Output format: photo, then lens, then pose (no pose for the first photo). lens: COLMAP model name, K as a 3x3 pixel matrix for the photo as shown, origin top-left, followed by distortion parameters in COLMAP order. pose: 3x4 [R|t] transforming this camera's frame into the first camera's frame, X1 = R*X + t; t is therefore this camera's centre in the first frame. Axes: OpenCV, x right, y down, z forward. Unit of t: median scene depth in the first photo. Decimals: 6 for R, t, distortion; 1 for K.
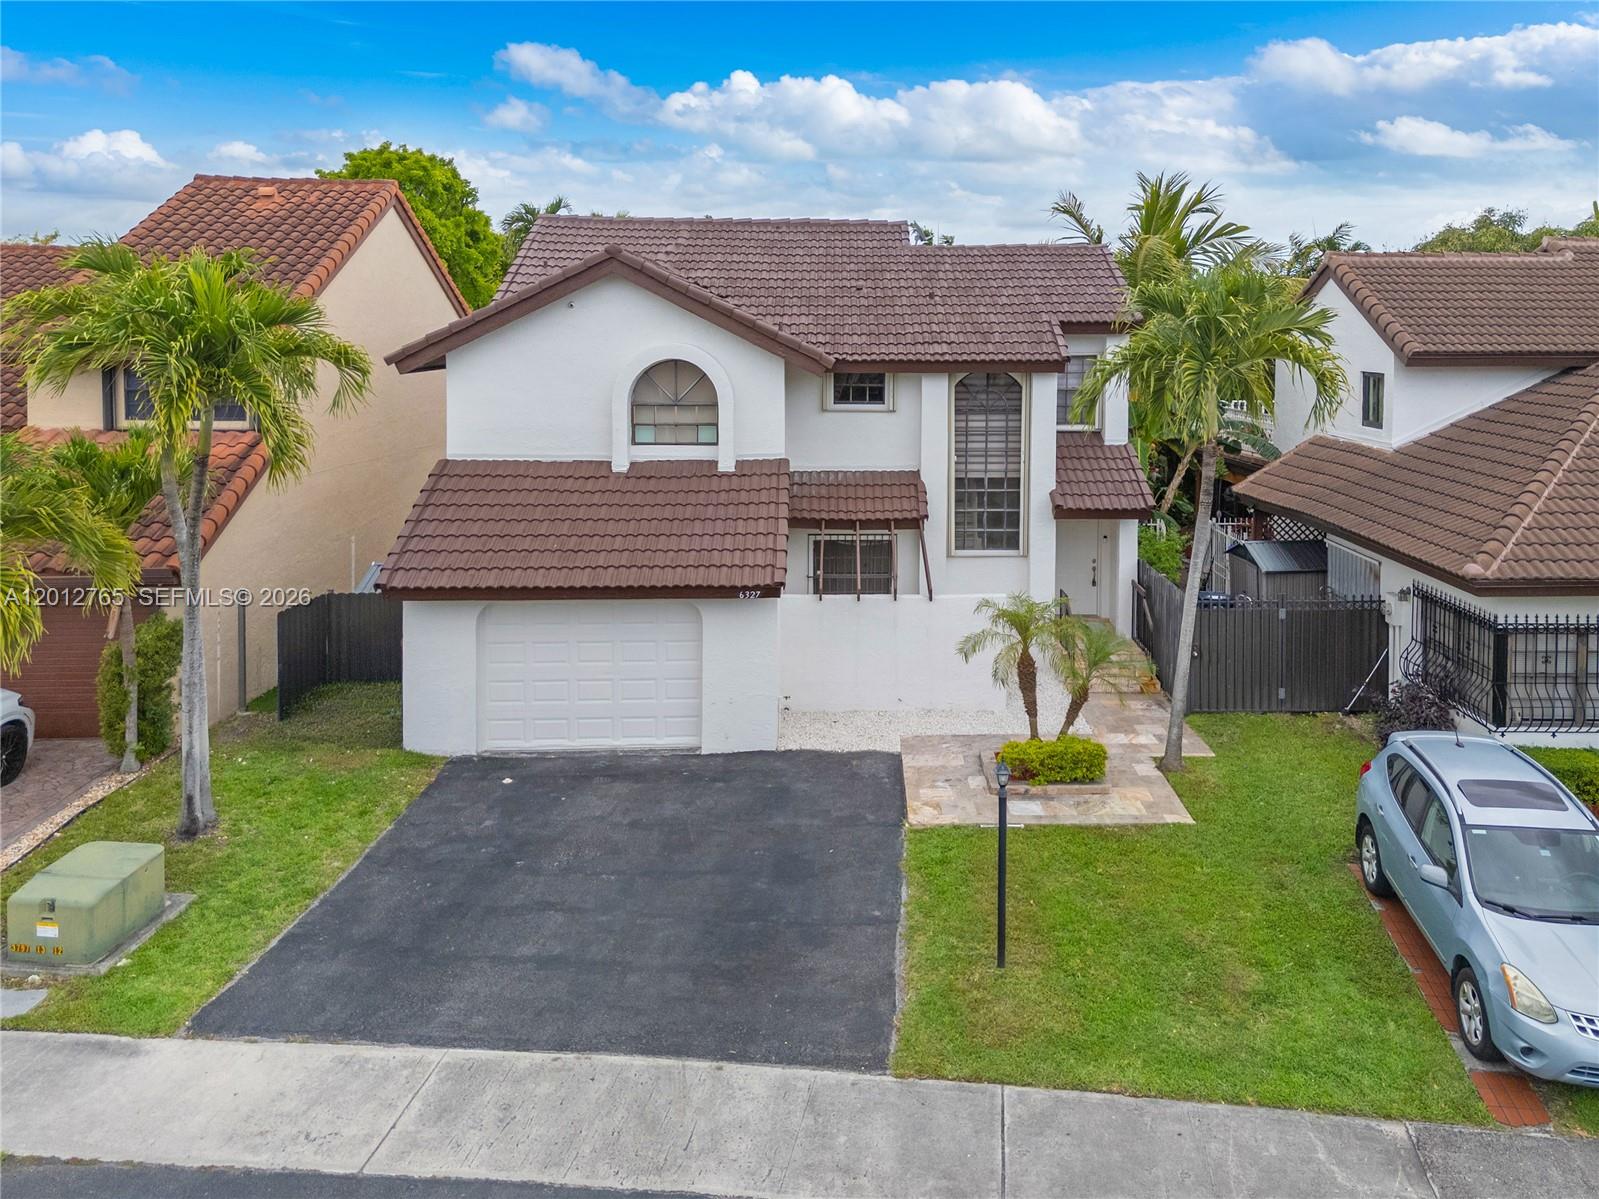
lens RADIAL K [[1233.8, 0, 881.5], [0, 1233.8, 388.1], [0, 0, 1]] dist [0.057804, -0.022645]
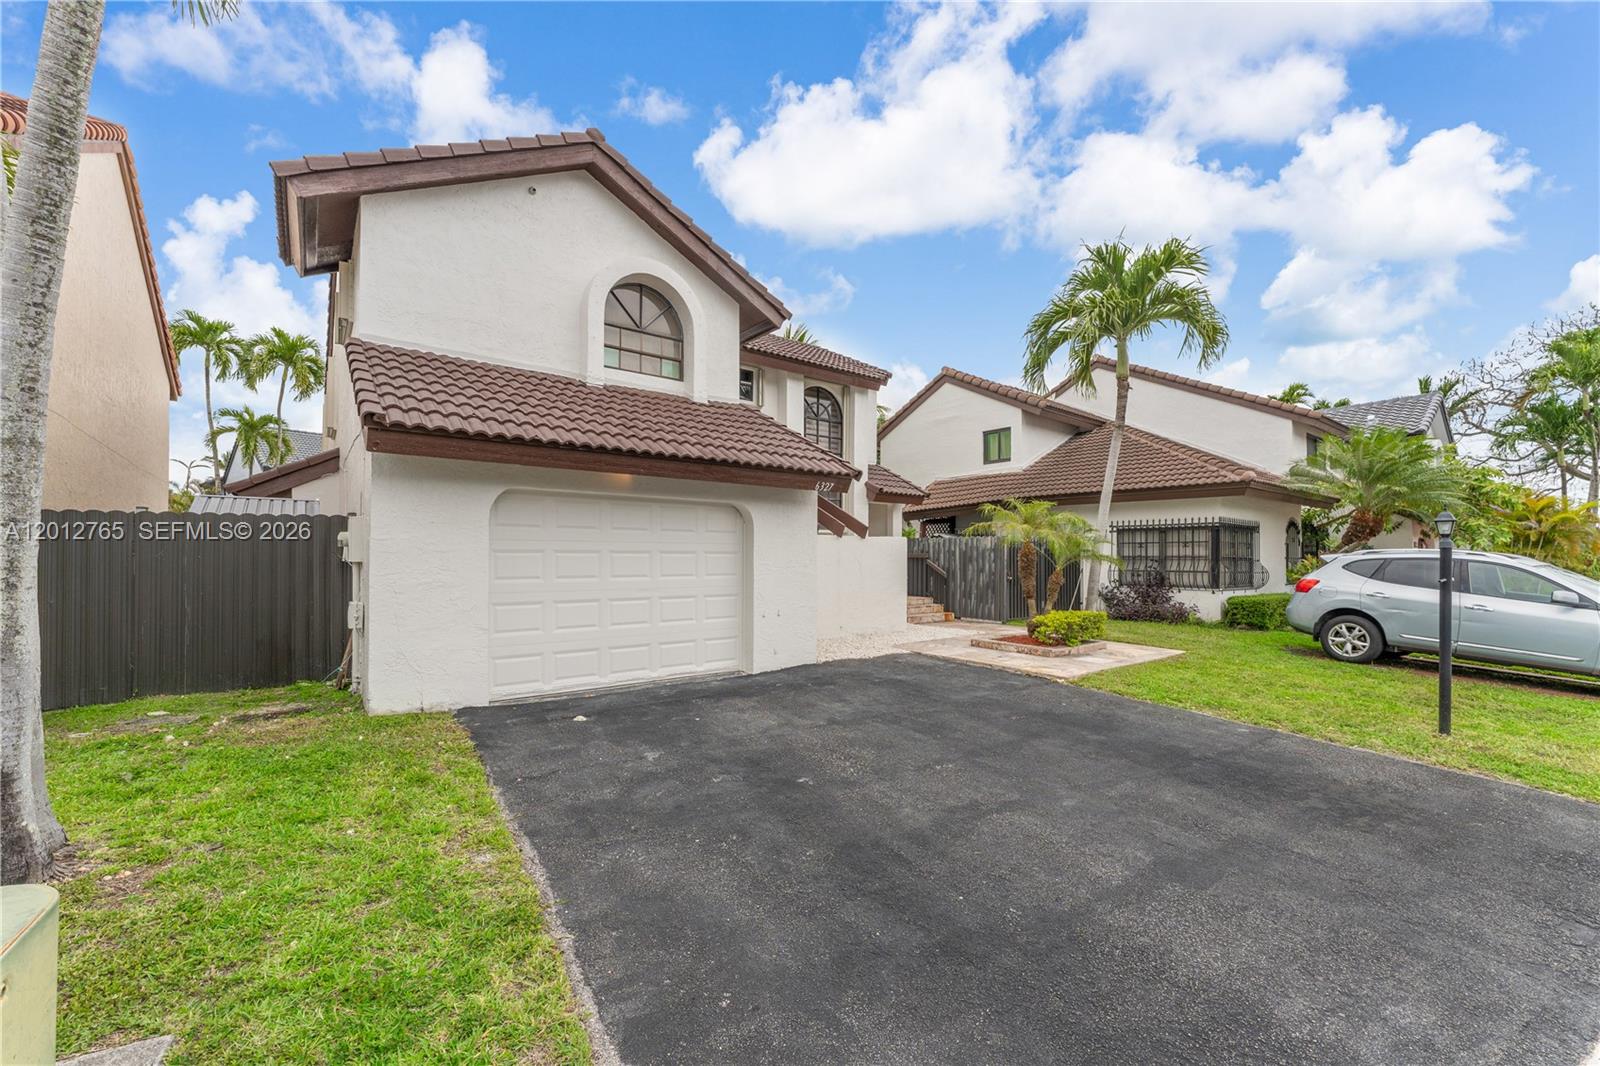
lens RADIAL K [[630.0, 0, 781.8], [0, 630.0, 560.7], [0, 0, 1]] dist [-0.003974, 0.000546]
pose [[0.826011, -0.005281, 0.563630, -0.411466], [0.032321, 0.998755, -0.038010, 0.245022], [-0.562727, 0.049614, 0.825153, 0.643293]]
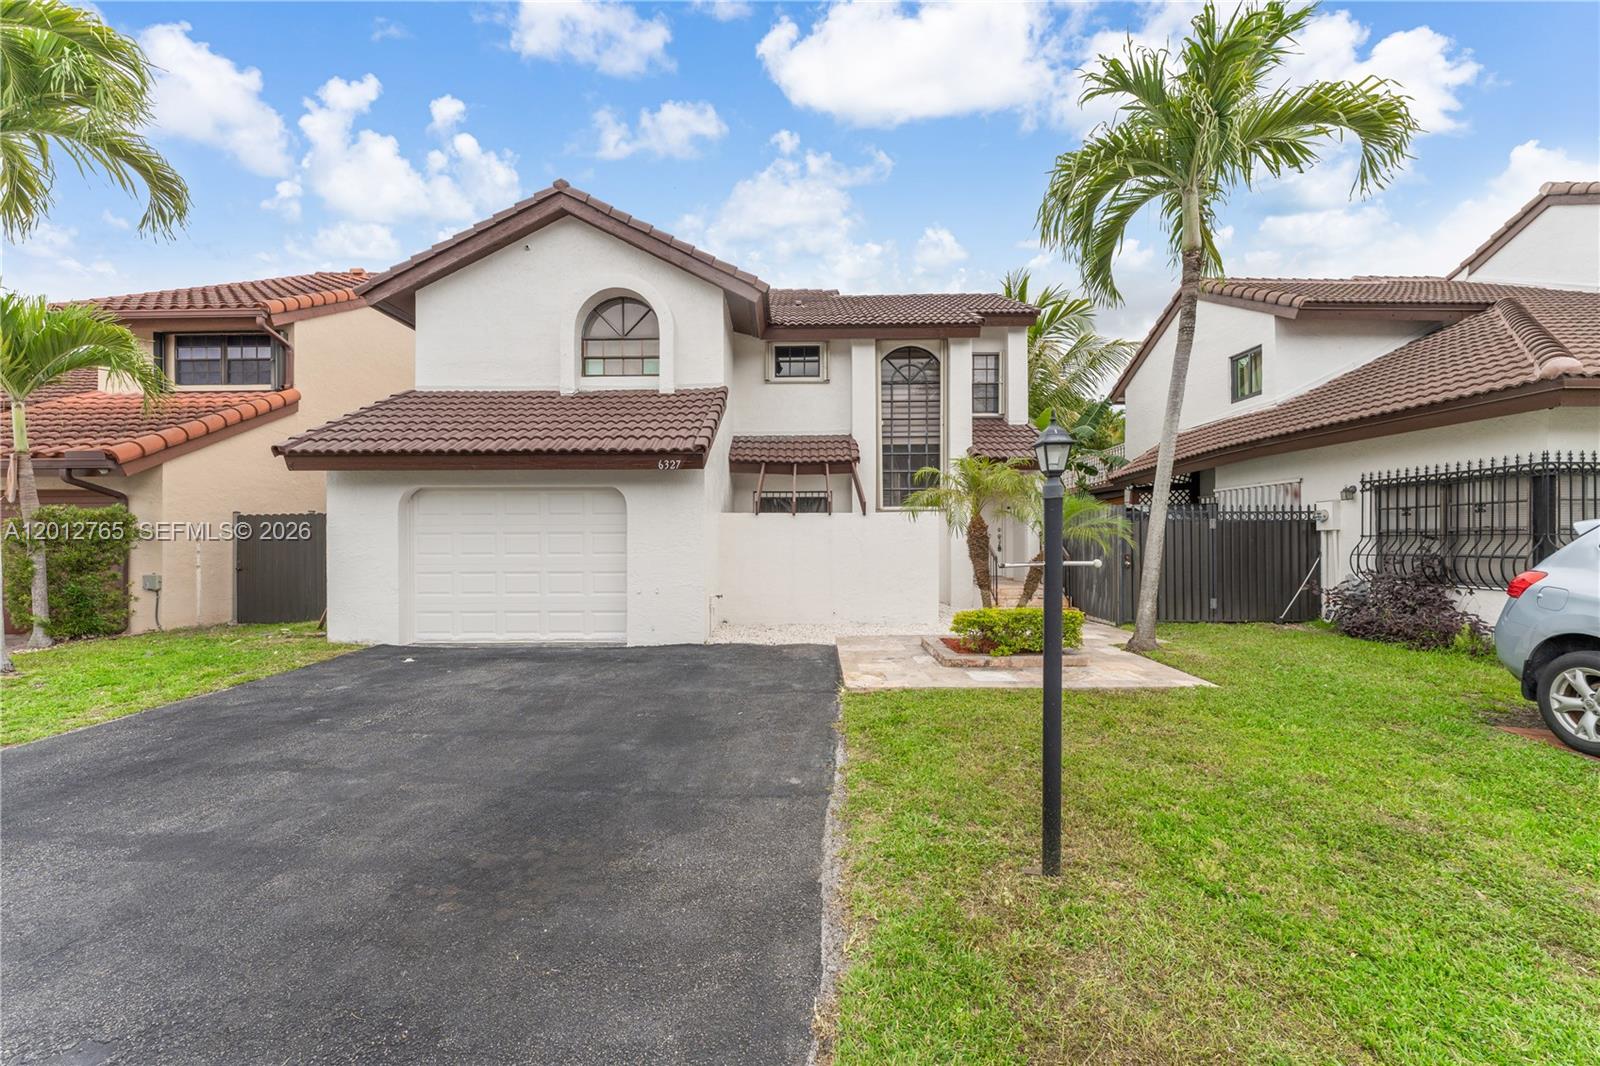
lens RADIAL K [[630.0, 0, 796.4], [0, 630.0, 547.5], [0, 0, 1]] dist [-0.003974, 0.000546]
pose [[0.998816, -0.008405, -0.047915, 0.010088], [0.006238, 0.998959, -0.045192, 0.256224], [0.048245, 0.044840, 0.997829, 0.549710]]
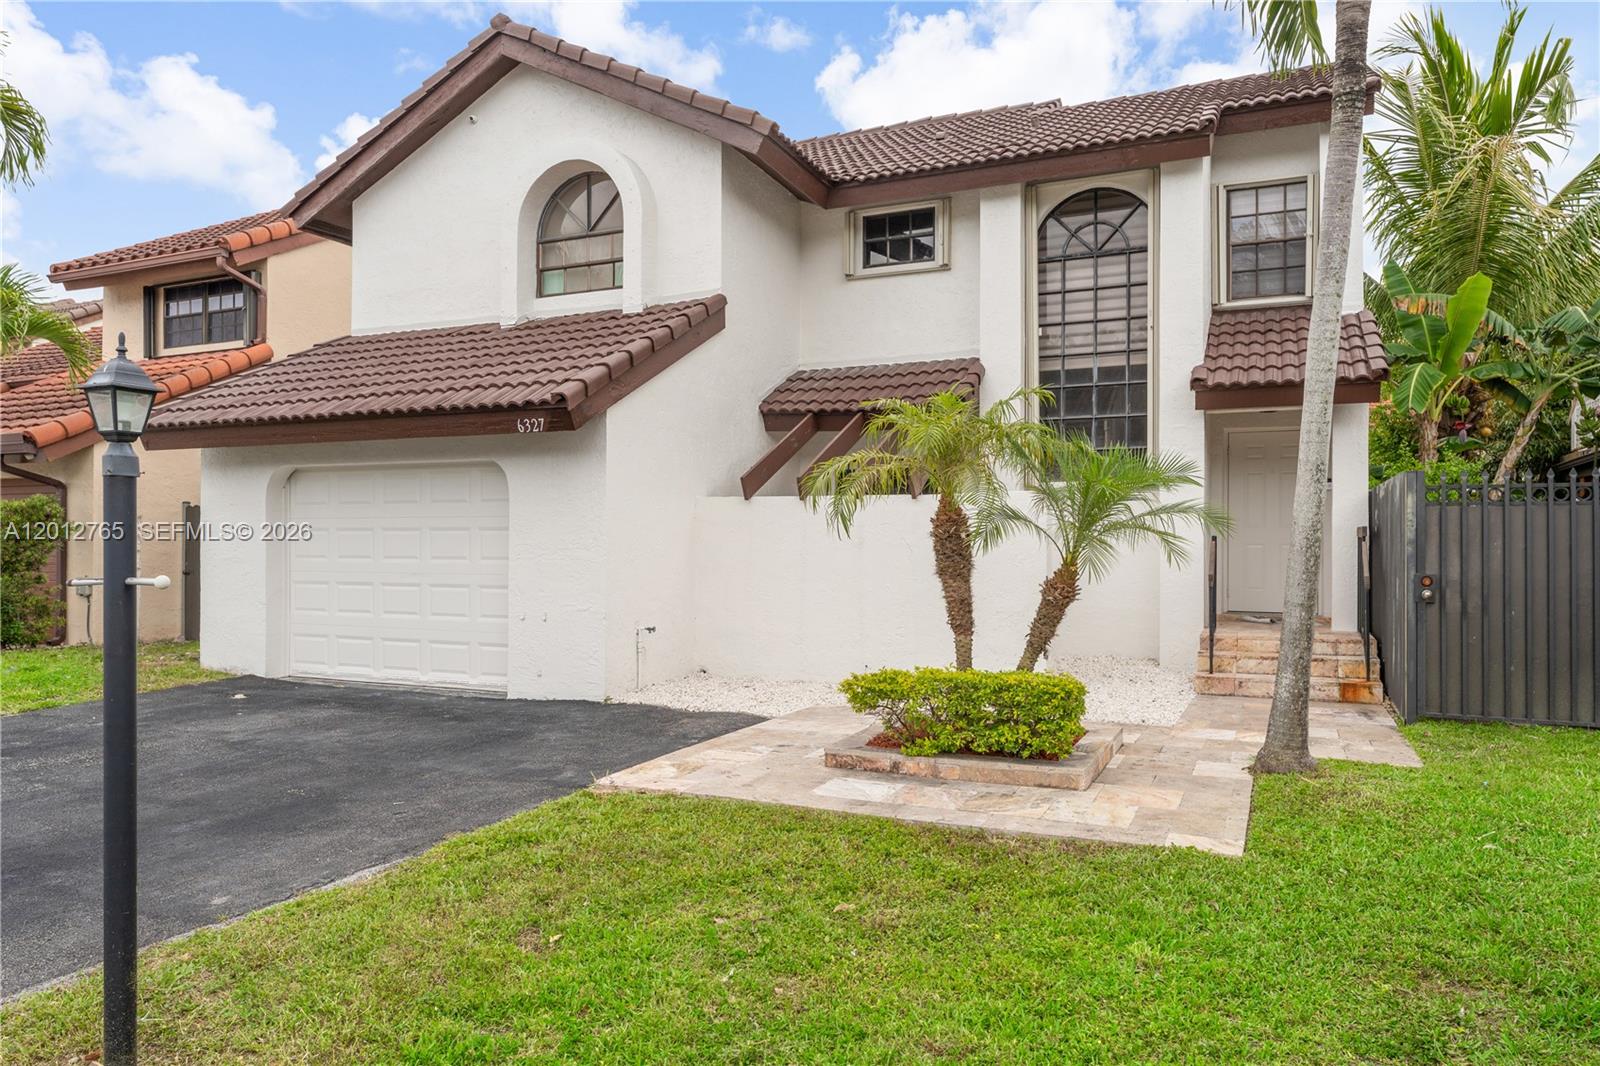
lens RADIAL K [[1046.9, 0, 814.2], [0, 1046.9, 544.9], [0, 0, 1]] dist [-0.000365, -0.000585]
pose [[0.898897, -0.001245, -0.438158, 0.249264], [-0.022453, 0.998551, -0.048899, 0.253458], [0.437584, 0.053793, 0.897567, 0.614675]]
